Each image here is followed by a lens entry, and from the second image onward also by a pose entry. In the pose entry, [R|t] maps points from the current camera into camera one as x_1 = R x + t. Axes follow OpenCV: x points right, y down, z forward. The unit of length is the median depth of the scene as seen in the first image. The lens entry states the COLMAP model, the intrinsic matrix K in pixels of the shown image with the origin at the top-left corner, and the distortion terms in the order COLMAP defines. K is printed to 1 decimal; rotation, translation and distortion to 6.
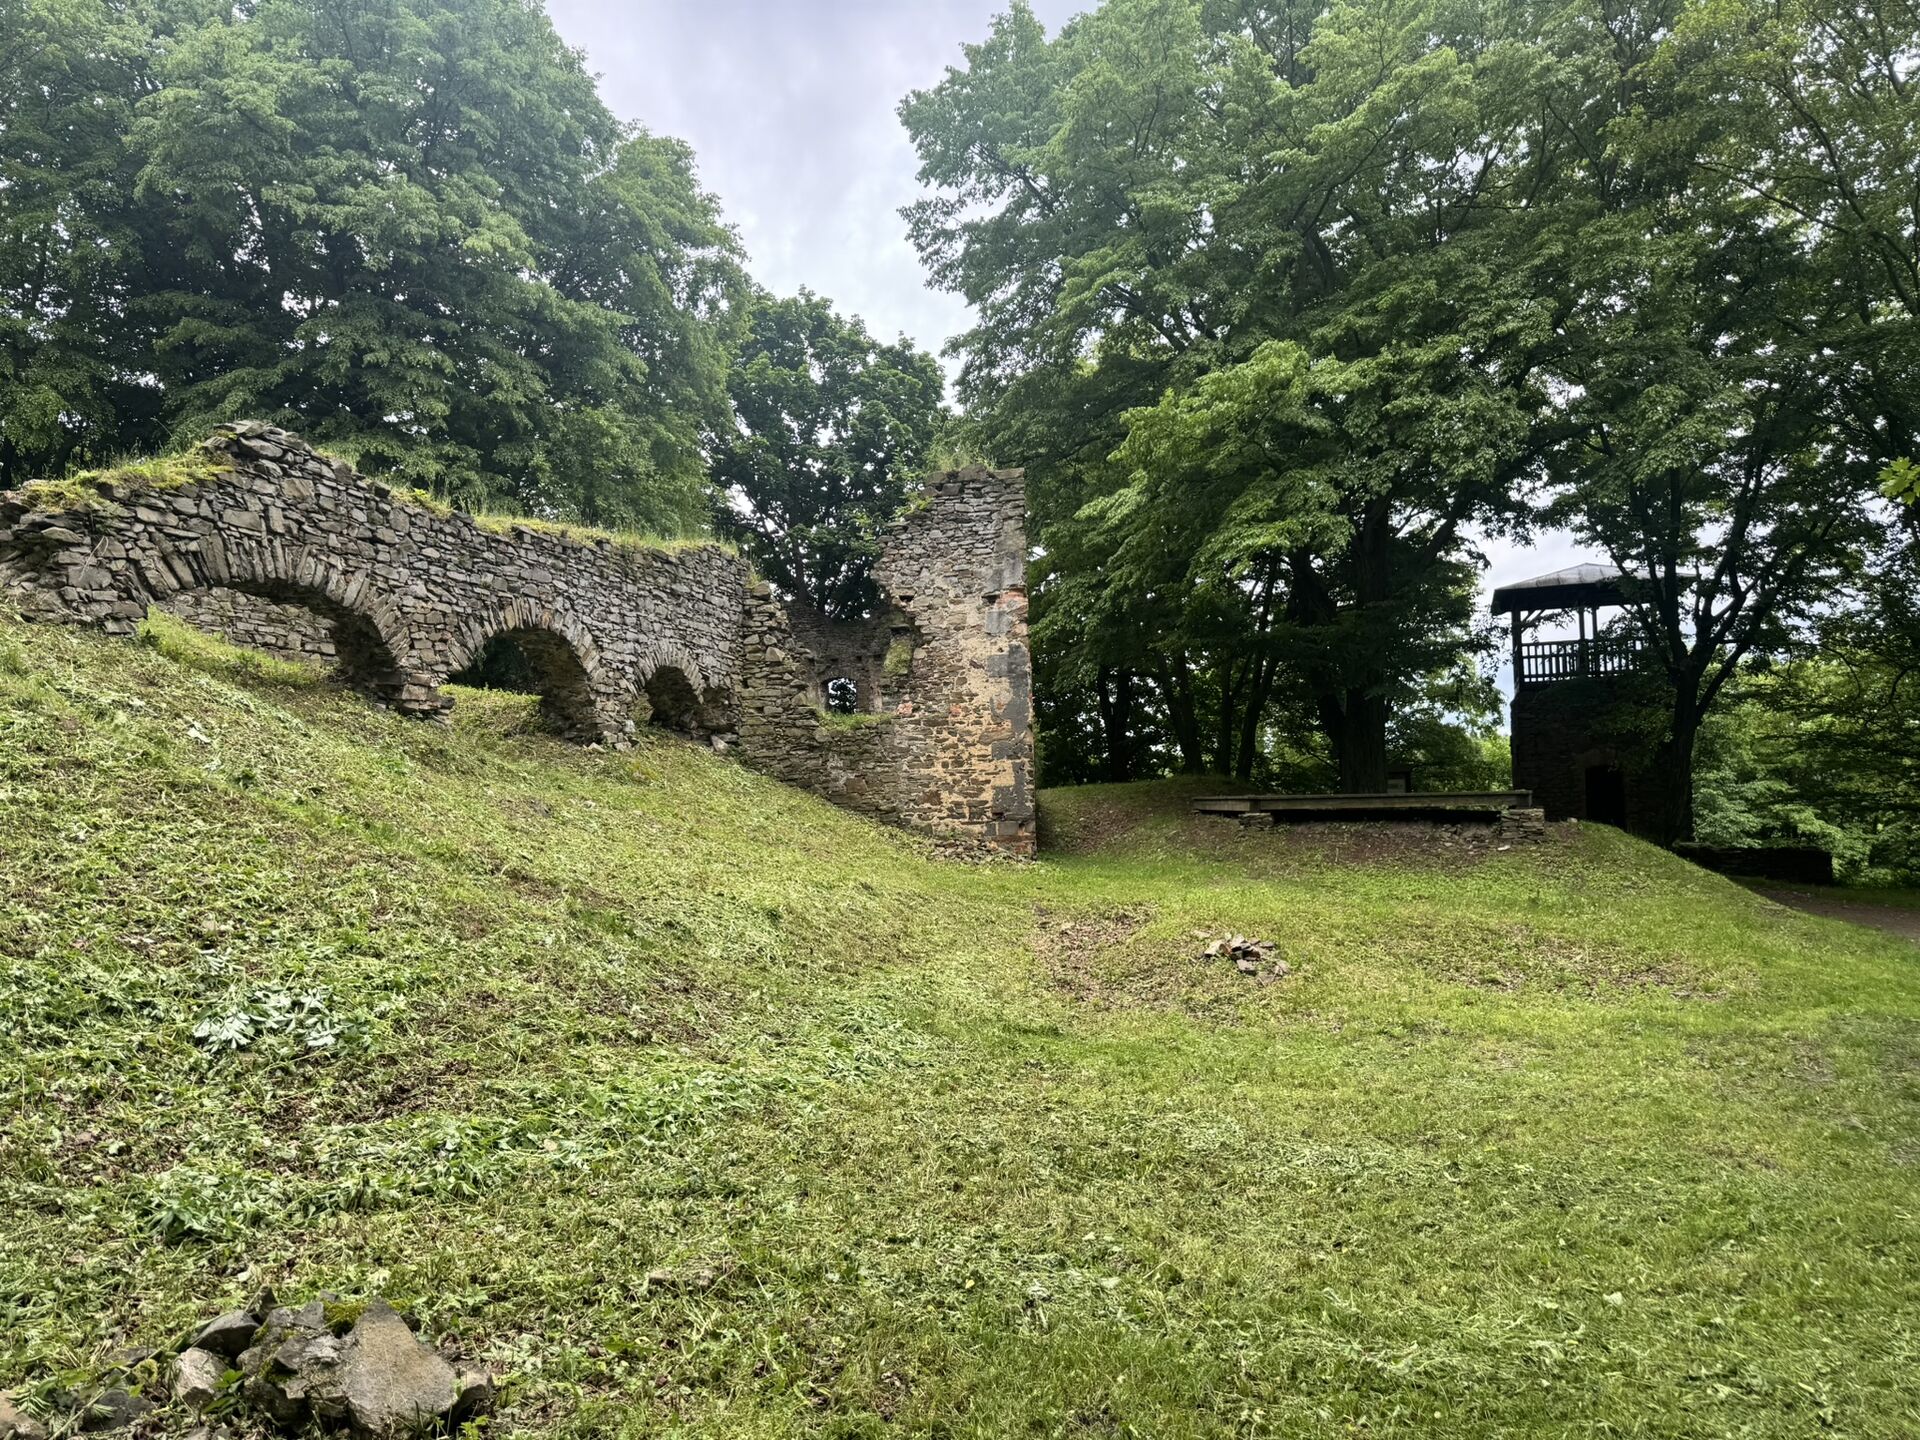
lens RADIAL K [[1350.2, 0, 960.0], [0, 1350.2, 720.0], [0, 0, 1]] dist [0.217585, -0.448848]
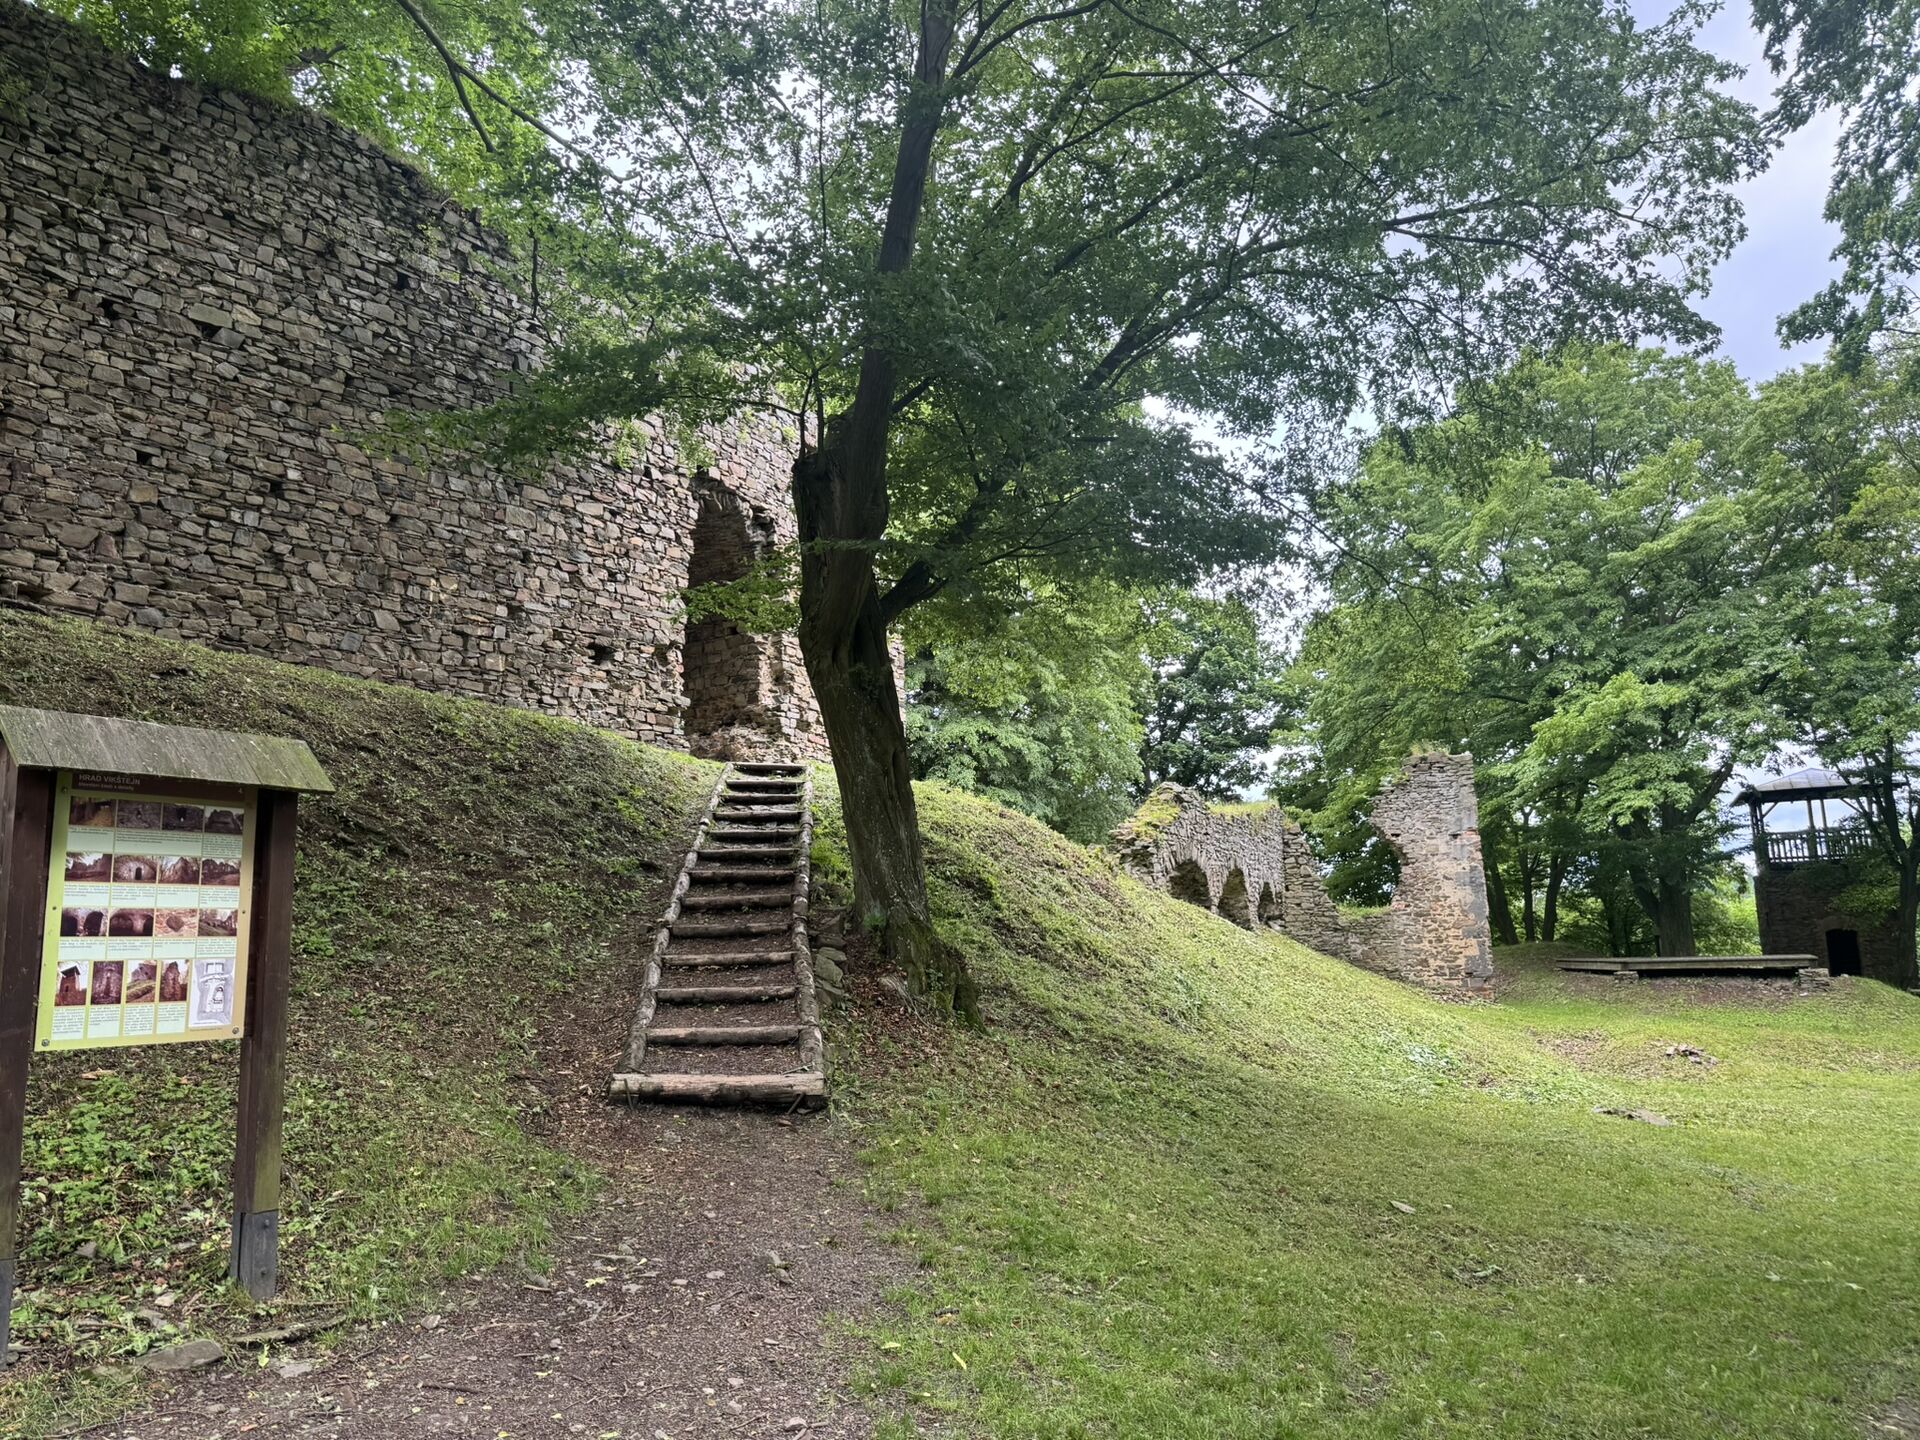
lens RADIAL K [[1320.3, 0, 957.1], [0, 1320.3, 678.8], [0, 0, 1]] dist [-0.002736, -0.003947]
pose [[0.991732, -0.026224, -0.125620, -0.353221], [0.008413, 0.990078, -0.140265, -0.058558], [0.128052, 0.138049, 0.982113, -0.622642]]
